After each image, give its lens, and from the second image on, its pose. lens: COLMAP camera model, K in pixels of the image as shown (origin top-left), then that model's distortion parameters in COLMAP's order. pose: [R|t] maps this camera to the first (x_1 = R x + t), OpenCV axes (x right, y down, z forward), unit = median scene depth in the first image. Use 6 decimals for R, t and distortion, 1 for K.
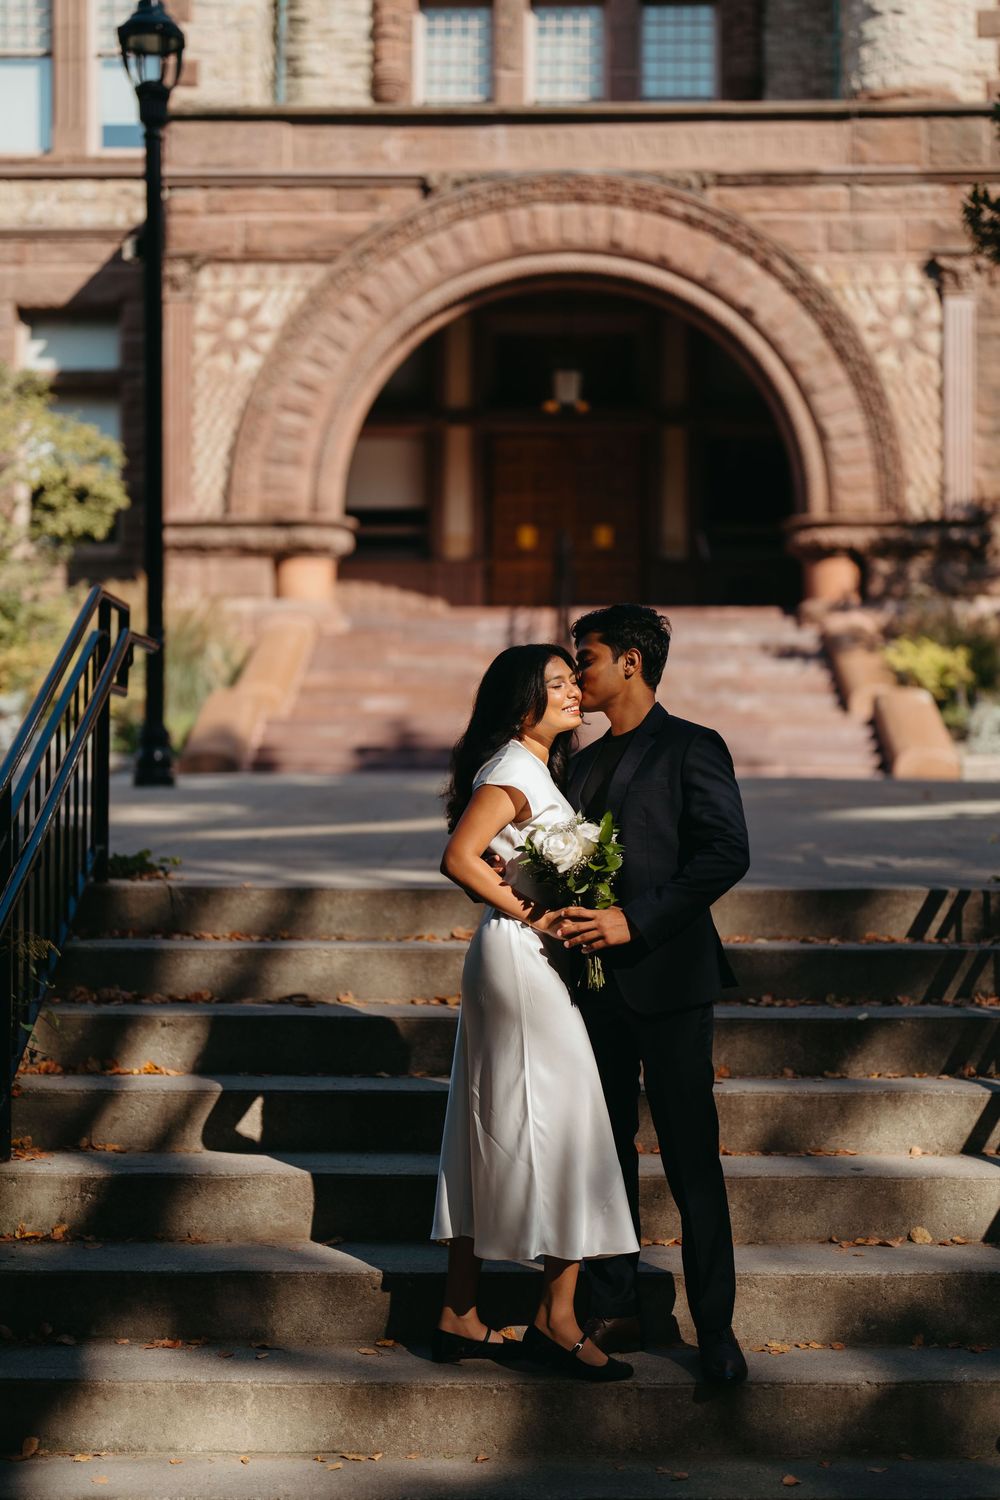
lens RADIAL K [[2148.9, 0, 510.6], [0, 2148.9, 728.3], [0, 0, 1]] dist [0.004201, -0.020525]
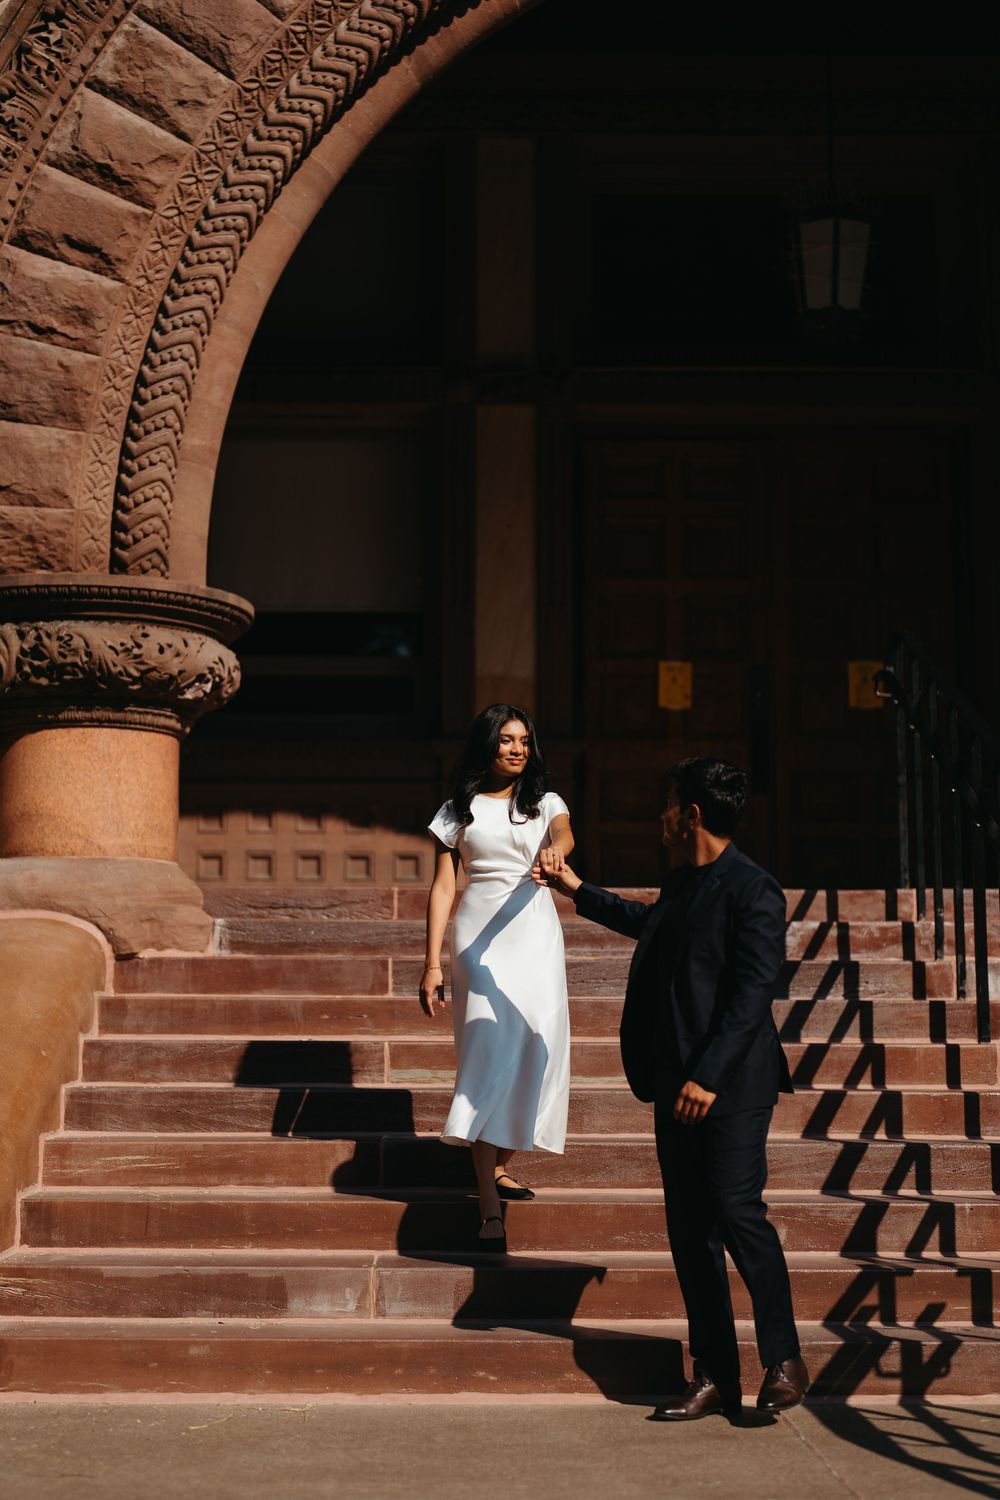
lens RADIAL K [[2148.9, 0, 510.6], [0, 2148.9, 728.3], [0, 0, 1]] dist [0.004201, -0.020525]
pose [[0.998589, 0.003573, 0.052976, -0.051693], [0.000727, 0.996719, -0.080934, -0.052741], [-0.053091, 0.080858, 0.995311, 0.689413]]
